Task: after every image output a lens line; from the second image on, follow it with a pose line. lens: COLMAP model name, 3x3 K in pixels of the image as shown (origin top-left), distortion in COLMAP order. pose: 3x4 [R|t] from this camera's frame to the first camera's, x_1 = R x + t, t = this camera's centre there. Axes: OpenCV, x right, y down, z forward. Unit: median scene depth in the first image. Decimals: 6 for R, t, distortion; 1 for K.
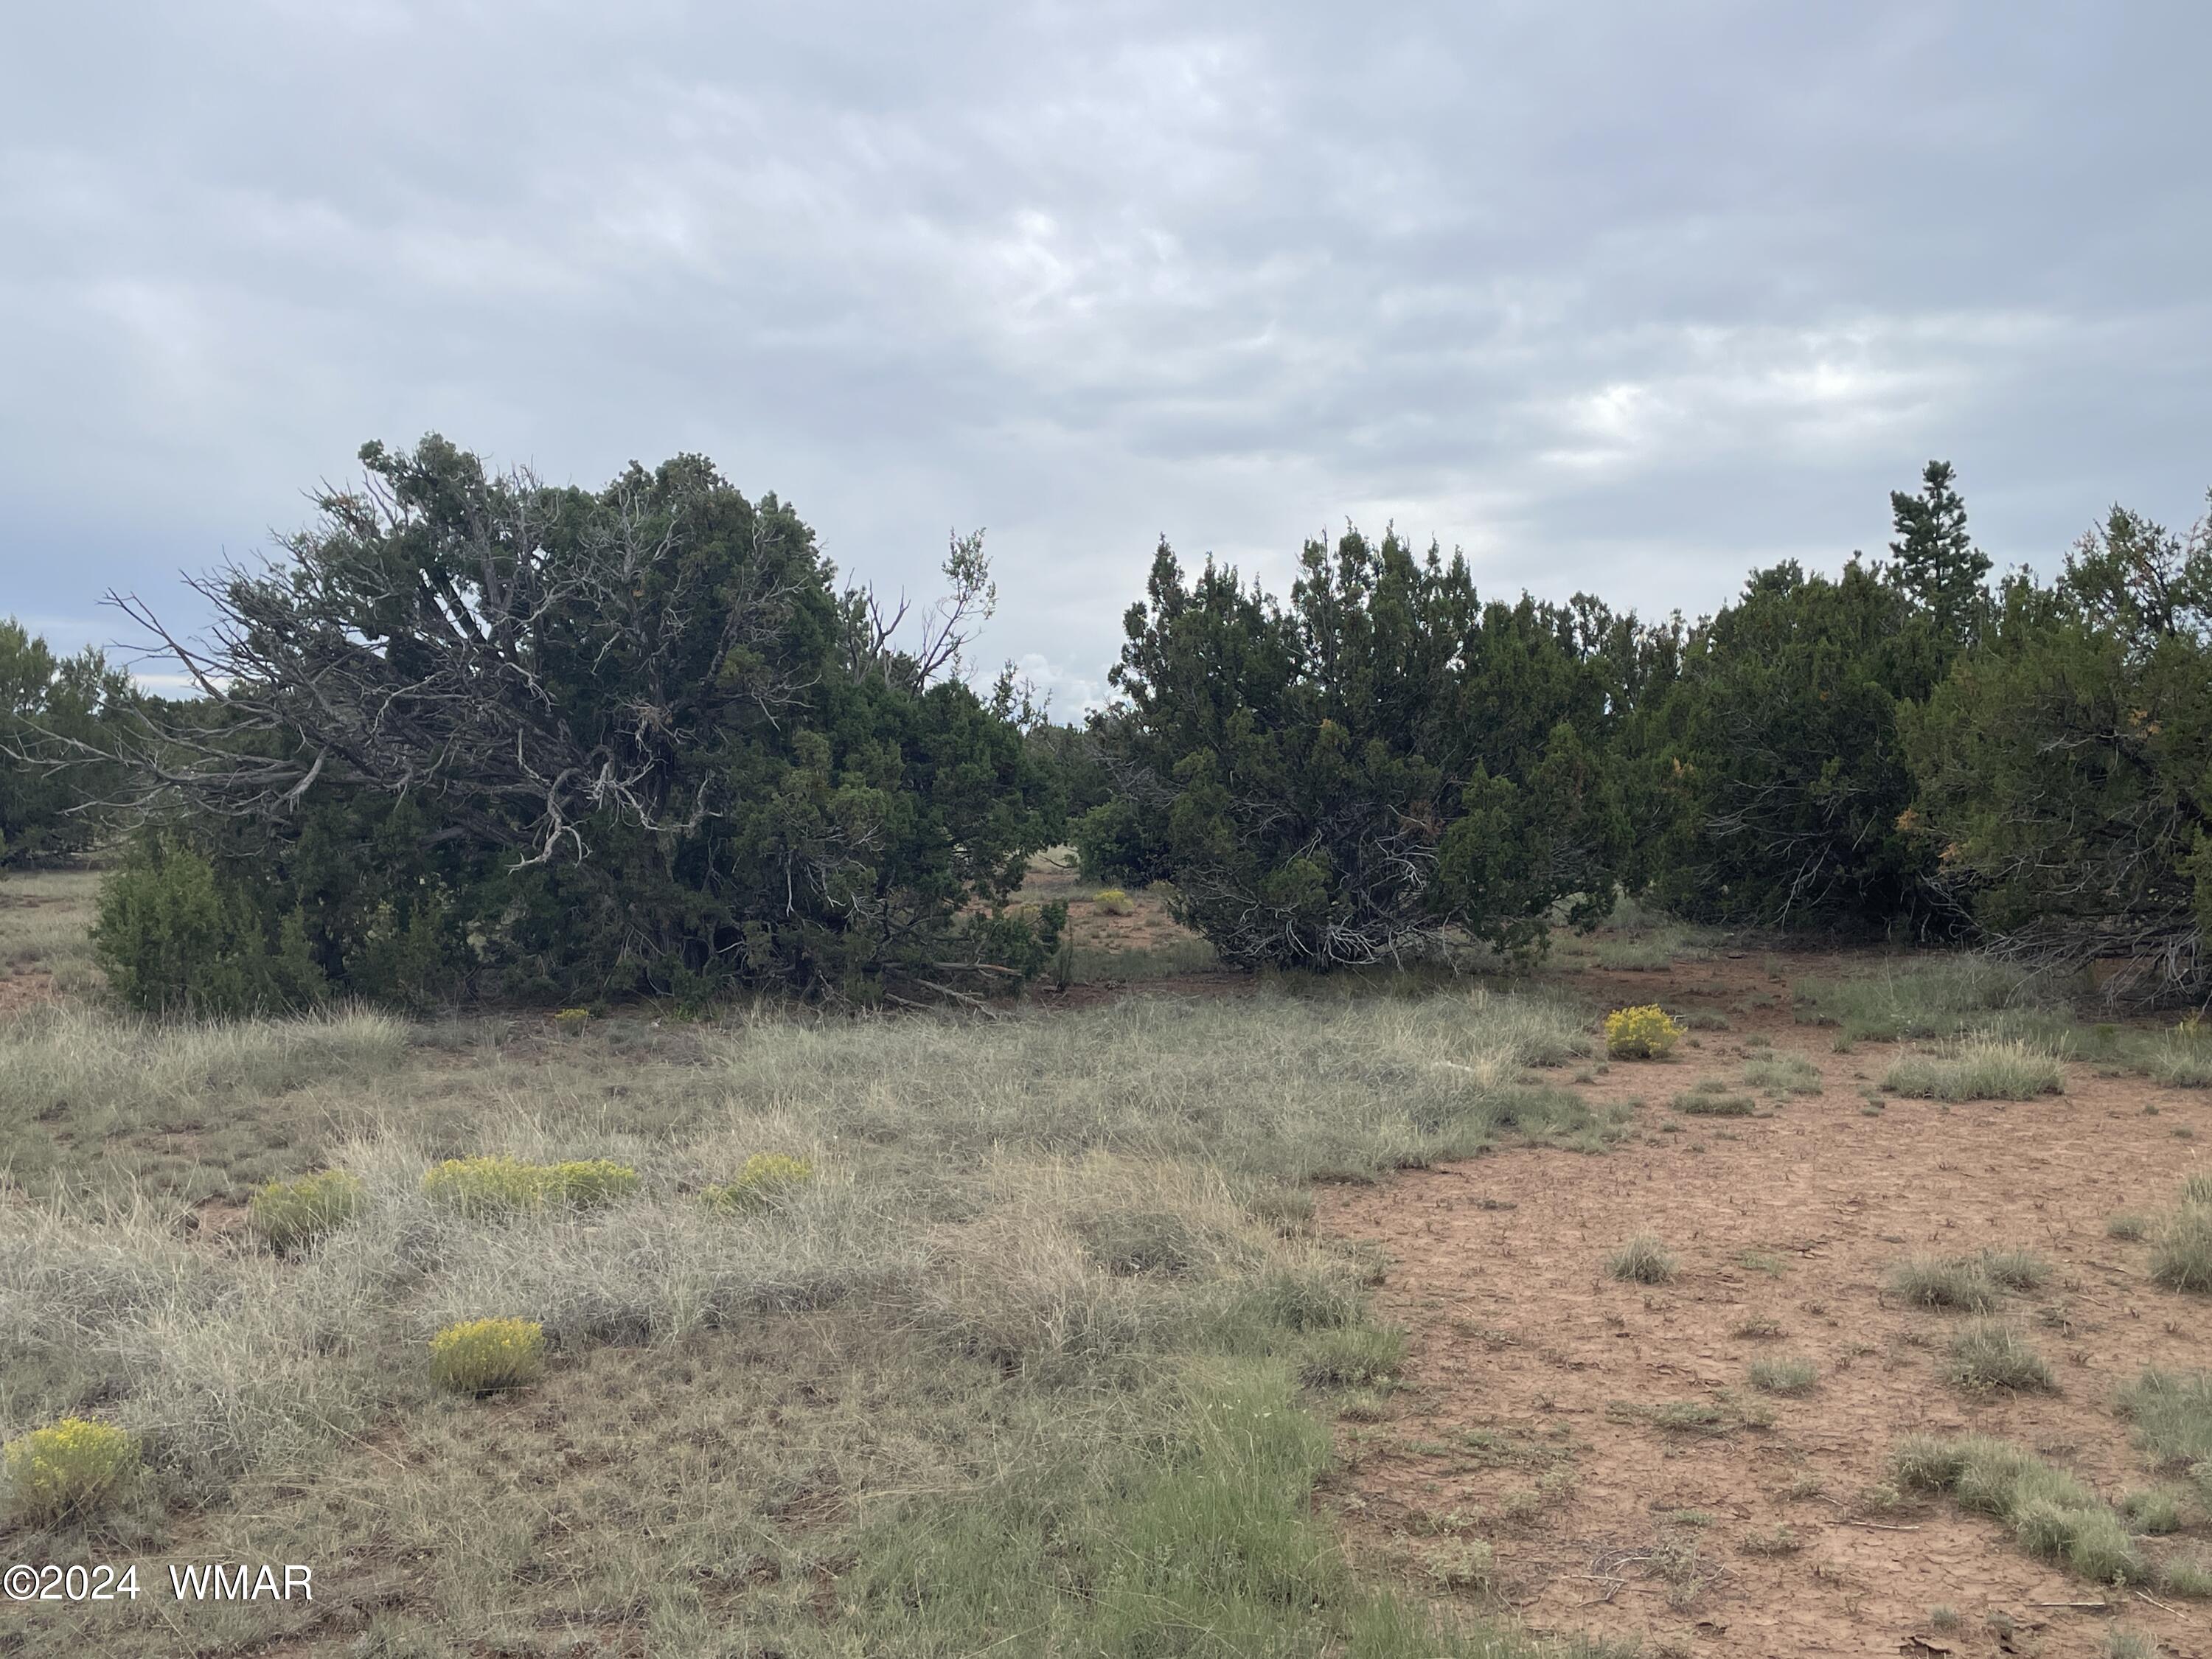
lens RADIAL K [[2238.7, 0, 1106.0], [0, 2238.7, 829.5], [0, 0, 1]] dist [0.054549, -0.026224]
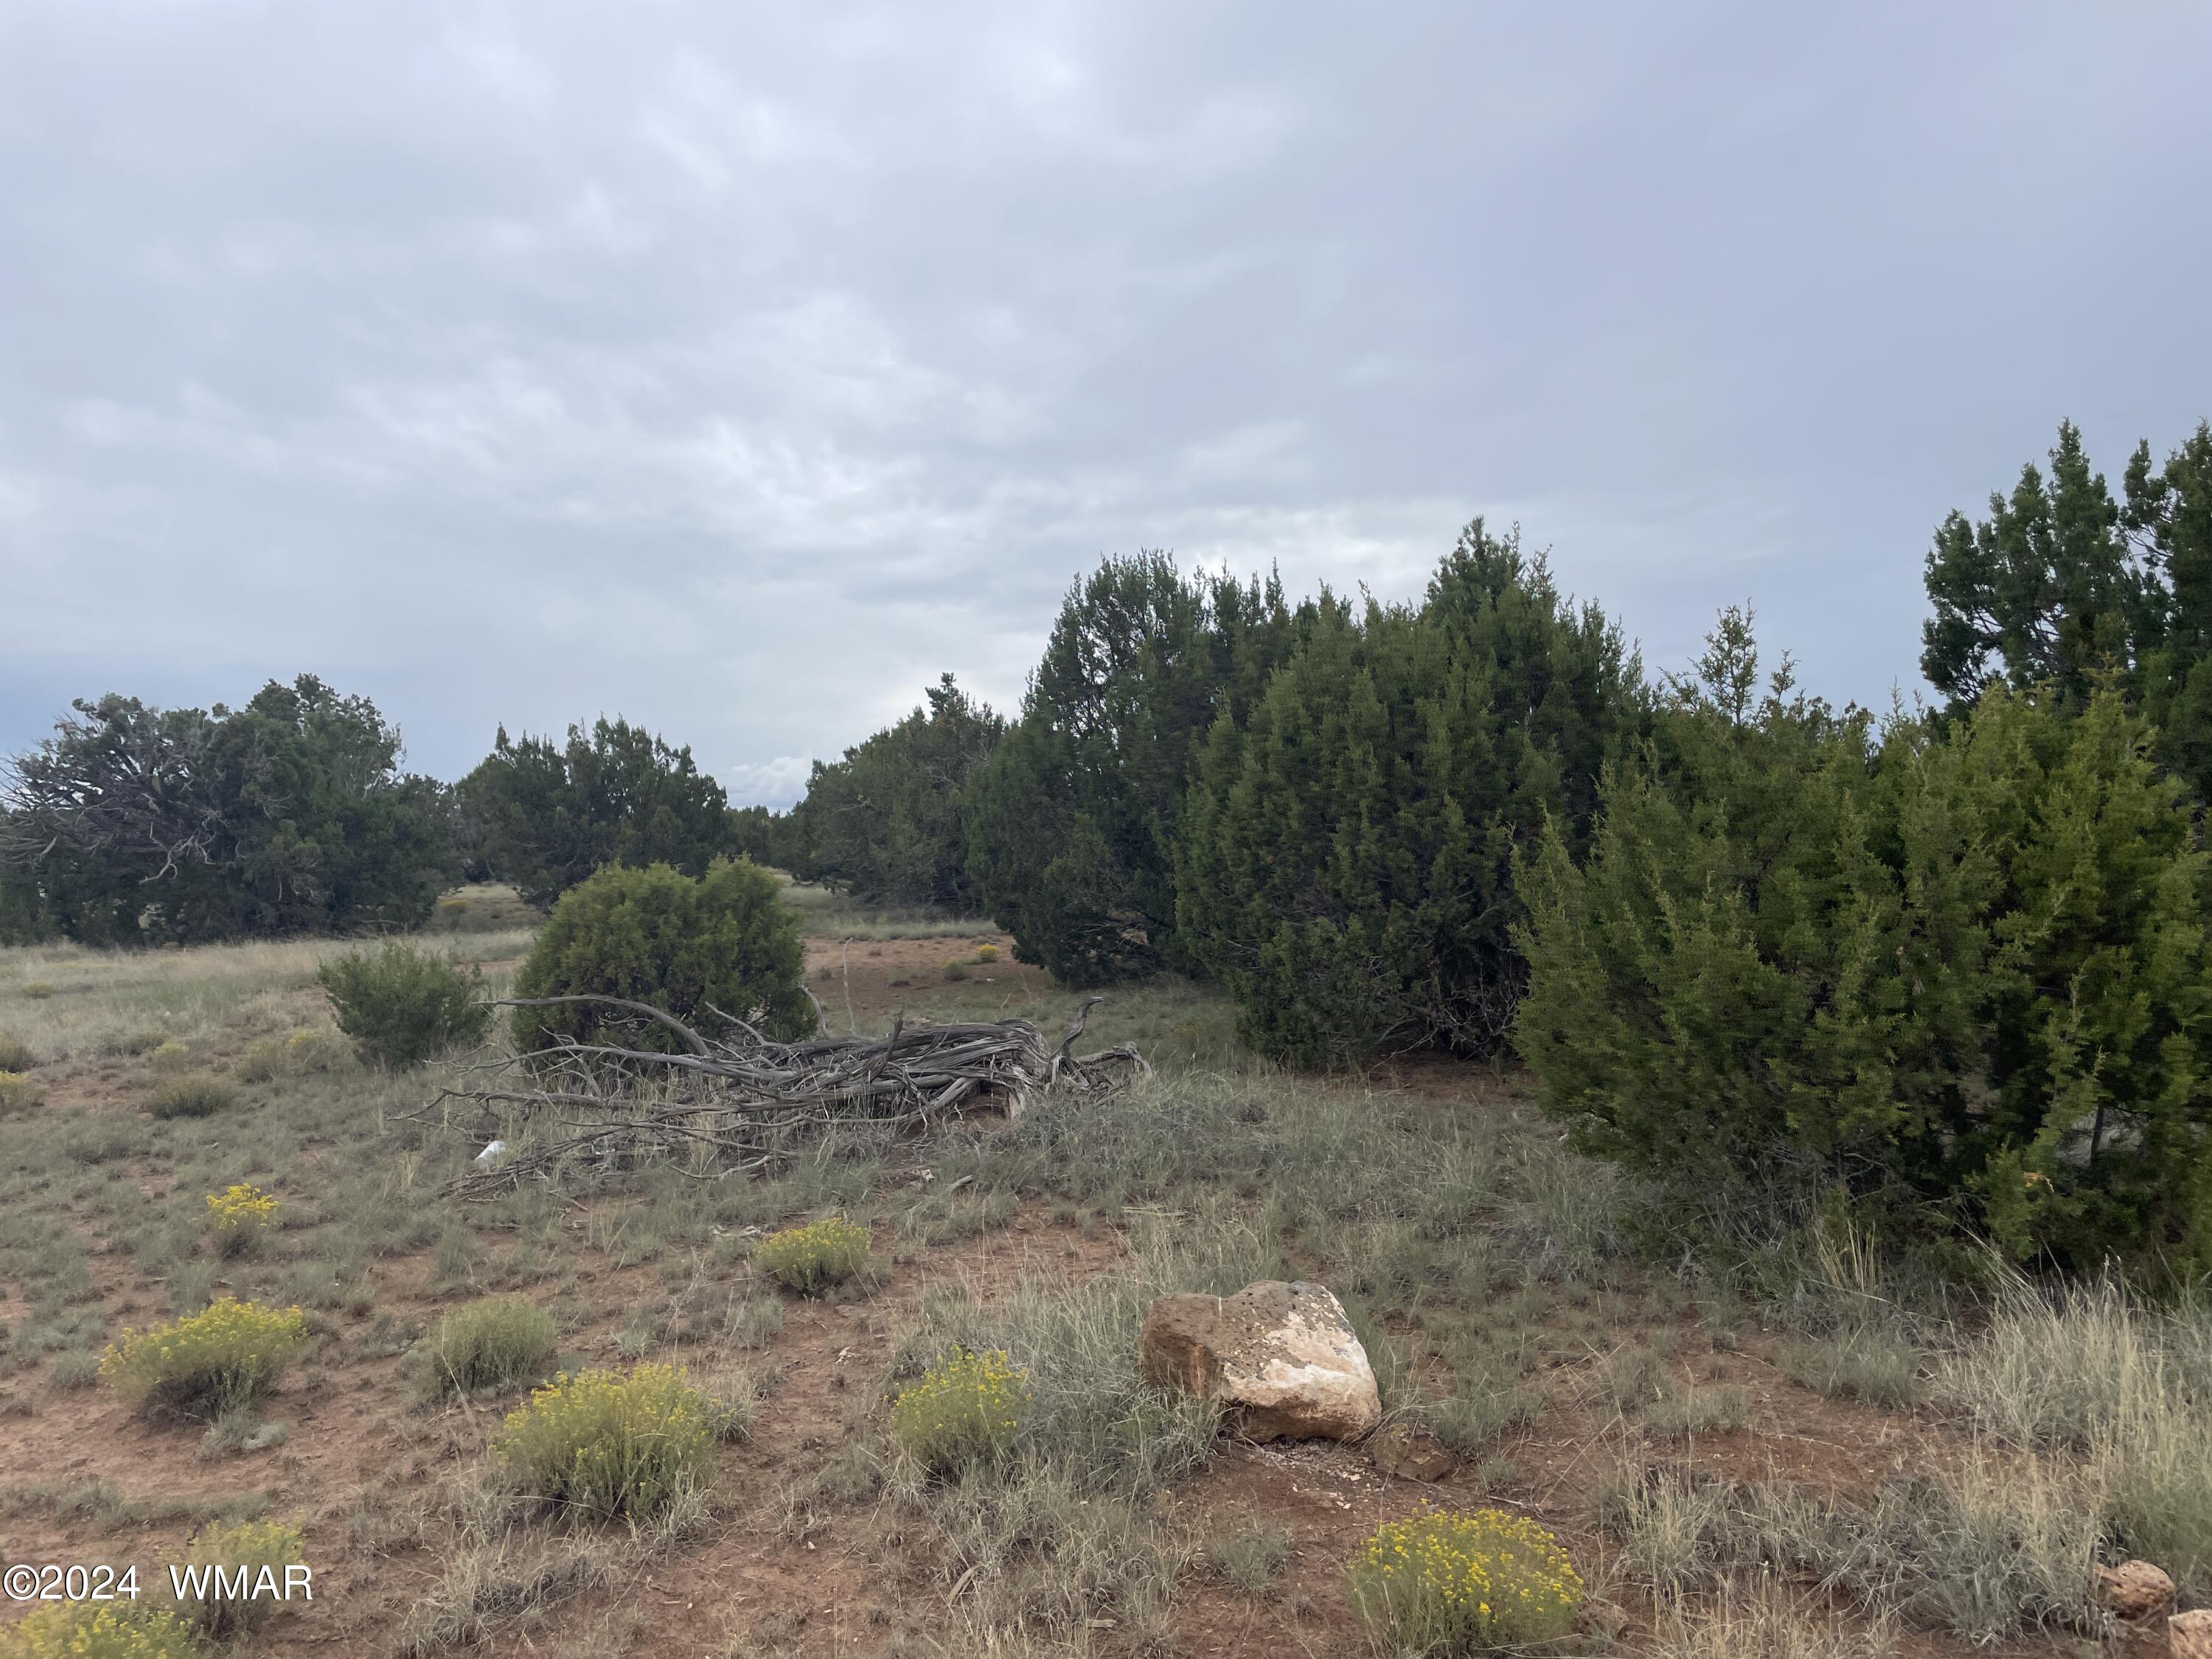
lens RADIAL K [[1682.1, 0, 1106.0], [0, 1682.1, 829.5], [0, 0, 1]] dist [0.081367, -0.092272]
pose [[0.985003, -0.031082, 0.169712, 0.383367], [0.035966, 0.999020, -0.025778, 0.040553], [-0.168744, 0.031495, 0.985157, -0.838742]]
